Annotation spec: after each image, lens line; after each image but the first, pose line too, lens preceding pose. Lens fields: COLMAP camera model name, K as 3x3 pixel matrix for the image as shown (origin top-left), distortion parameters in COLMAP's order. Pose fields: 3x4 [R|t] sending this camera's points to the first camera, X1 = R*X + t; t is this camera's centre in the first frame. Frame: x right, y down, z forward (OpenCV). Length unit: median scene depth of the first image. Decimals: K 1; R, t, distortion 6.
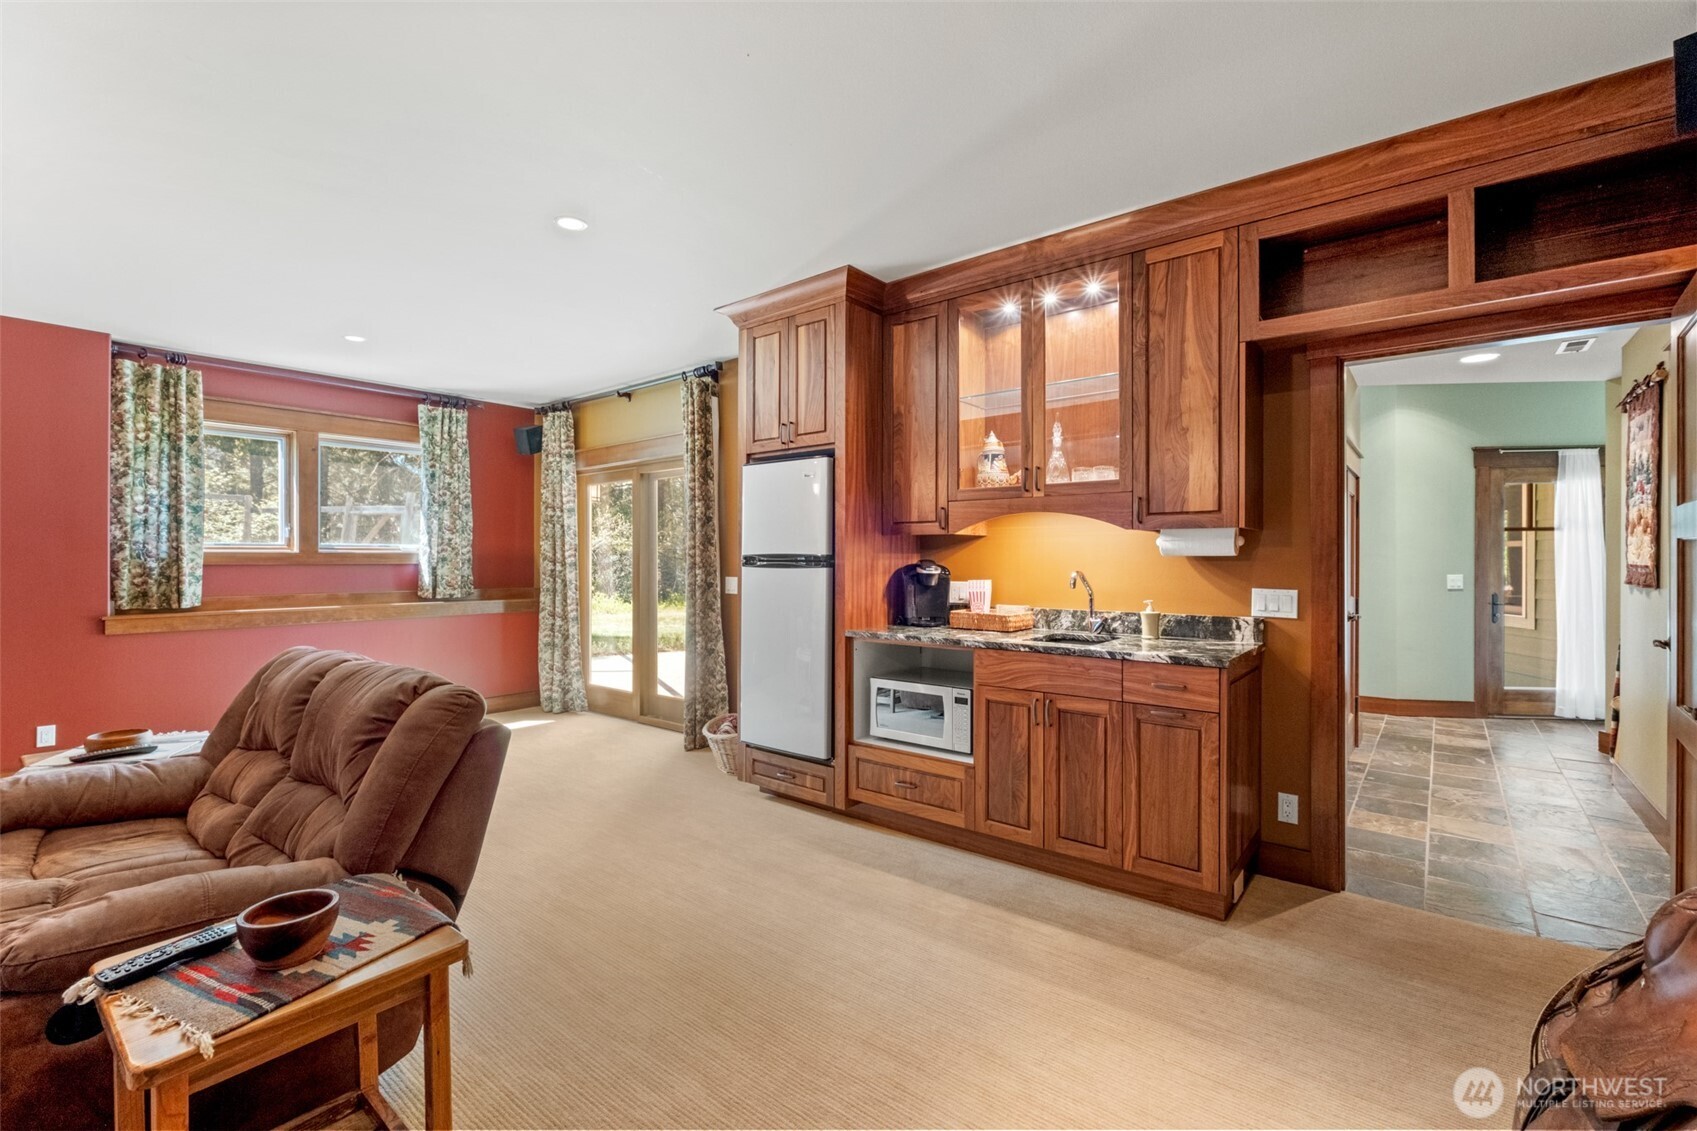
lens RADIAL K [[745.6, 0, 847.2], [0, 745.6, 566.8], [0, 0, 1]] dist [-0.005223, -0.000114]
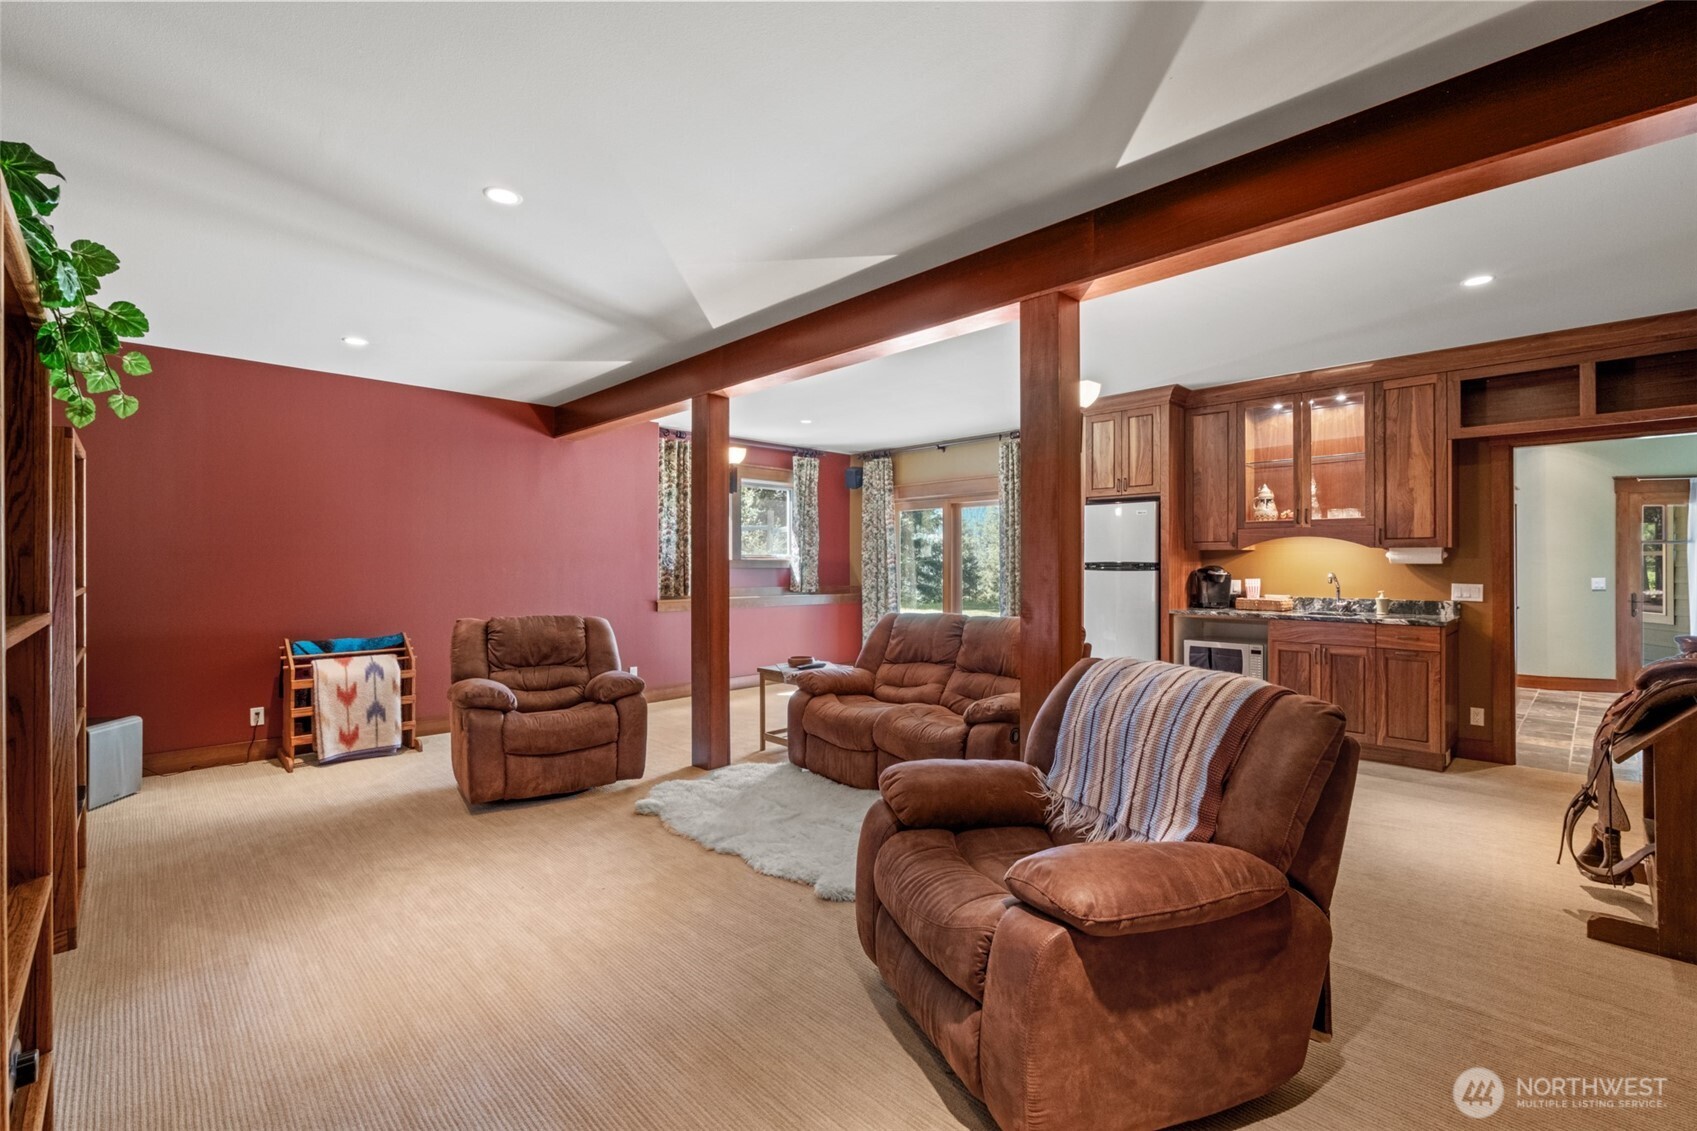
lens RADIAL K [[745.6, 0, 850.1], [0, 745.6, 565.2], [0, 0, 1]] dist [-0.005223, -0.000114]
pose [[0.993239, 0.001729, -0.116076, -0.506576], [-0.002821, 0.999953, -0.009248, 0.006366], [0.116055, 0.009513, 0.993197, -0.677365]]
